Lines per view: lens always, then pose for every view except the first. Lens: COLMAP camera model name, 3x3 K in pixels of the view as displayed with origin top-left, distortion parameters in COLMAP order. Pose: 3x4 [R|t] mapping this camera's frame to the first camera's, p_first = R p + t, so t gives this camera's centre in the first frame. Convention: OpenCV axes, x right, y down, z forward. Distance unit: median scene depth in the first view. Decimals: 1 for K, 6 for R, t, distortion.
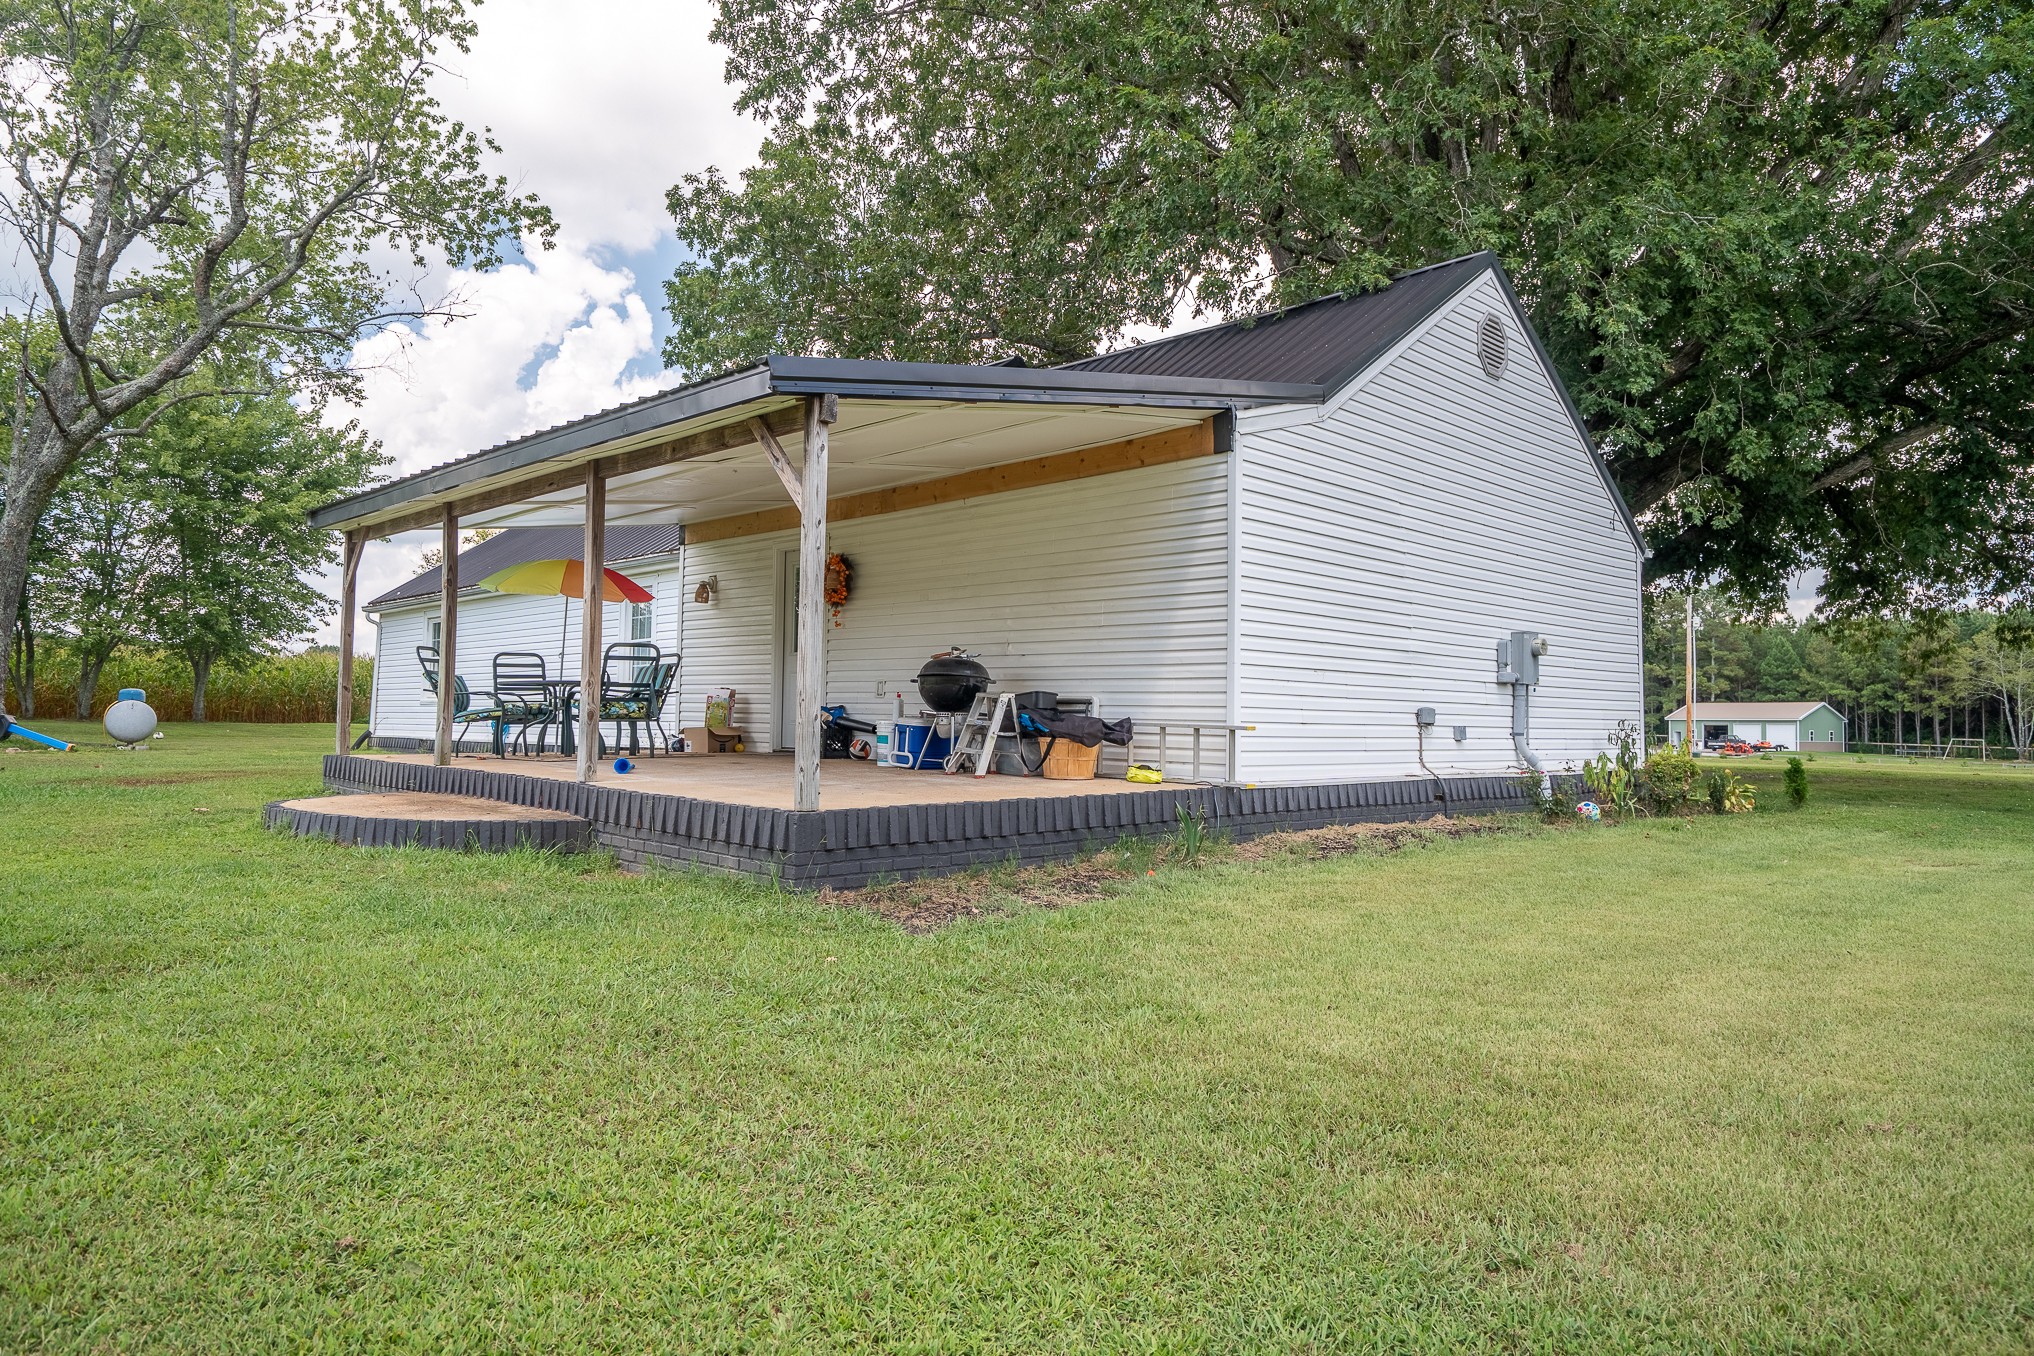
lens RADIAL K [[1314.4, 0, 1008.6], [0, 1314.4, 666.7], [0, 0, 1]] dist [-0.002627, 0.001180]
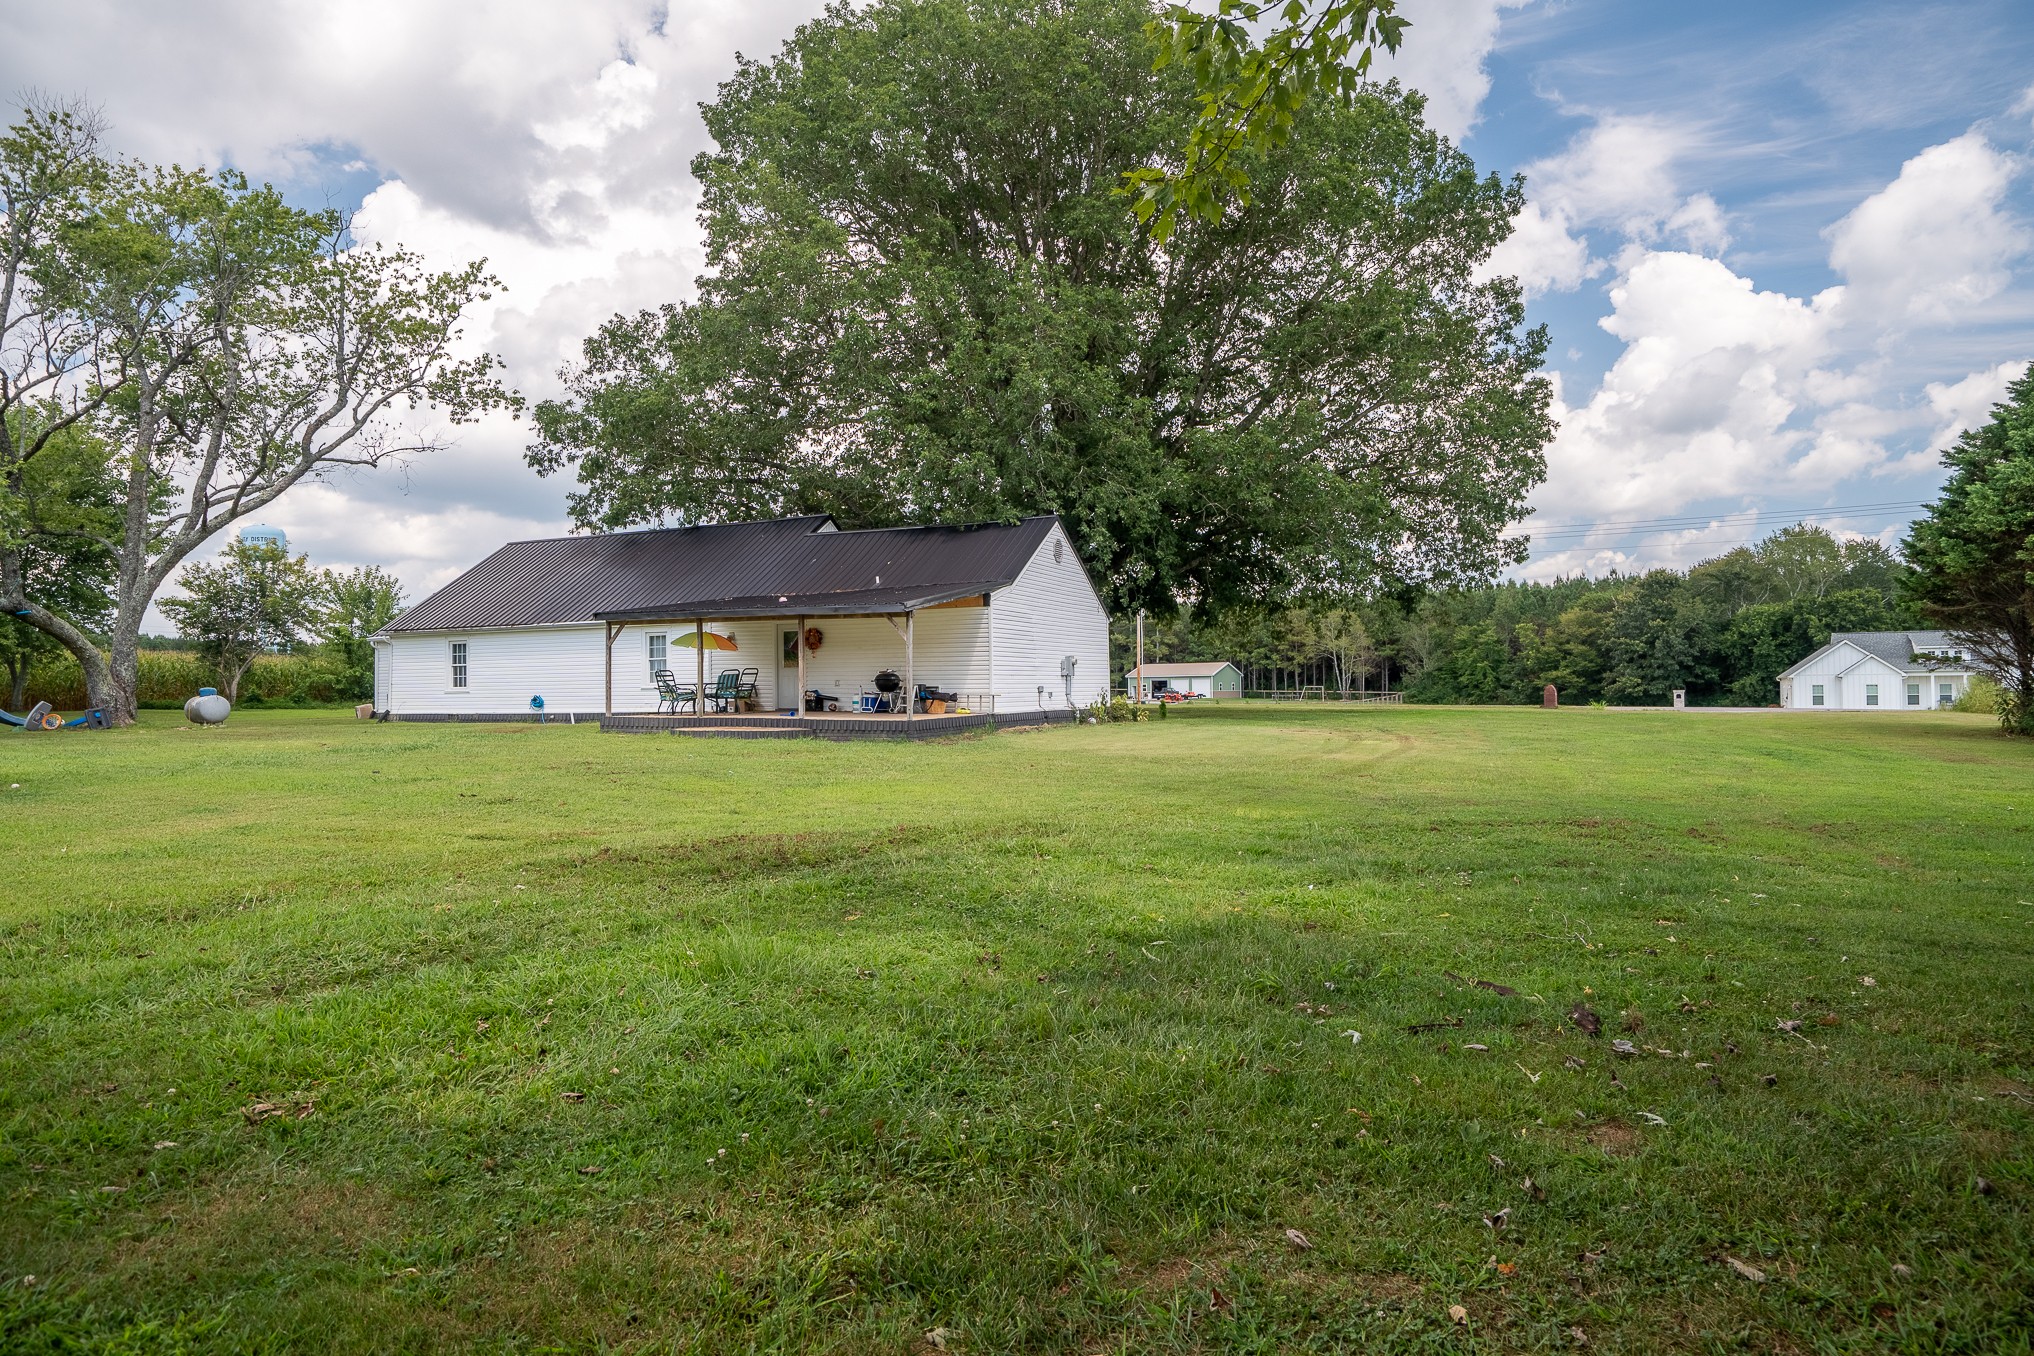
lens RADIAL K [[1314.4, 0, 1016.3], [0, 1314.4, 666.6], [0, 0, 1]] dist [-0.002627, 0.001180]
pose [[0.929053, -0.018808, 0.369467, -0.699549], [0.008066, 0.999499, 0.030596, -0.088013], [-0.369858, -0.025445, 0.928740, -1.450762]]
